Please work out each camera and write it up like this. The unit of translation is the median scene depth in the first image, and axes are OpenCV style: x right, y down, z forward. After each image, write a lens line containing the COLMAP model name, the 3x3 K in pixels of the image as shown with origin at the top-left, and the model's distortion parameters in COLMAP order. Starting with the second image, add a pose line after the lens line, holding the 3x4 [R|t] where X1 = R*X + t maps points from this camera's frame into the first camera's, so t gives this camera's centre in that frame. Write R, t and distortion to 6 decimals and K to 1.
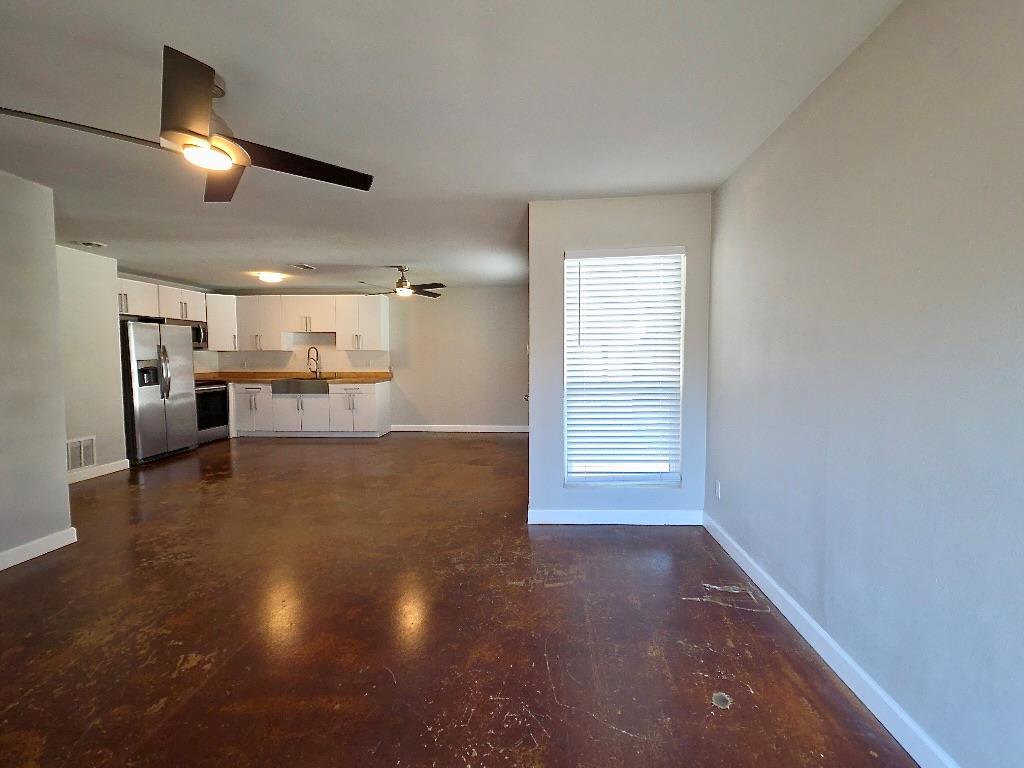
lens RADIAL K [[416.7, 0, 511.4], [0, 416.7, 376.7], [0, 0, 1]] dist [0.005434, -0.002772]
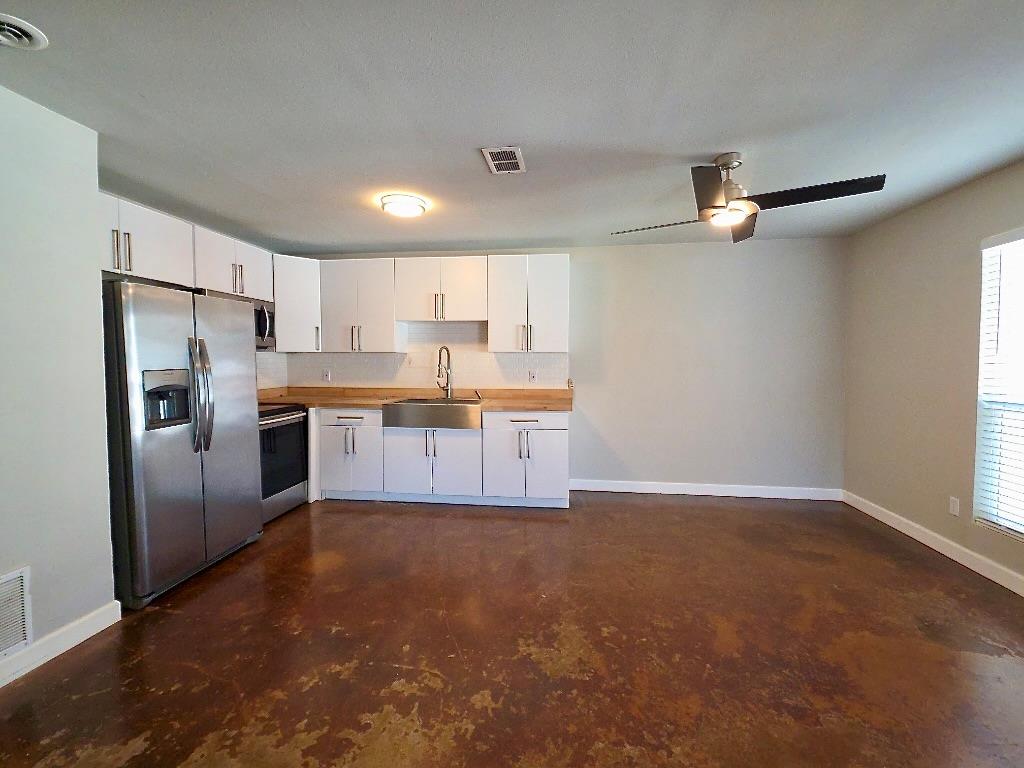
lens RADIAL K [[426.6, 0, 517.4], [0, 426.6, 377.6], [0, 0, 1]] dist [0.003359, -0.000757]
pose [[0.997728, 0.006943, -0.067019, -0.419896], [-0.007429, 0.999948, -0.007010, -0.029388], [0.066967, 0.007492, 0.997727, 0.514556]]
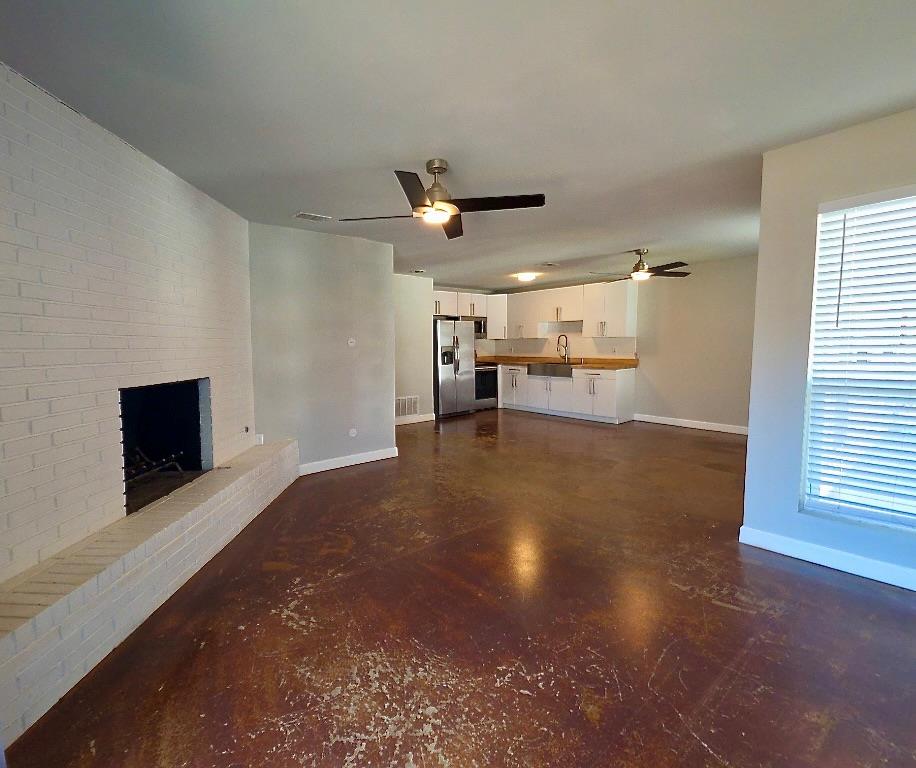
lens RADIAL K [[422.1, 0, 429.1], [0, 422.1, 377.8], [0, 0, 1]] dist [0.001837, -0.001258]
pose [[0.680326, 0.055231, -0.730826, 0.135304], [-0.028220, 0.998391, 0.049181, -0.002622], [0.732366, -0.012835, 0.680790, -0.026080]]
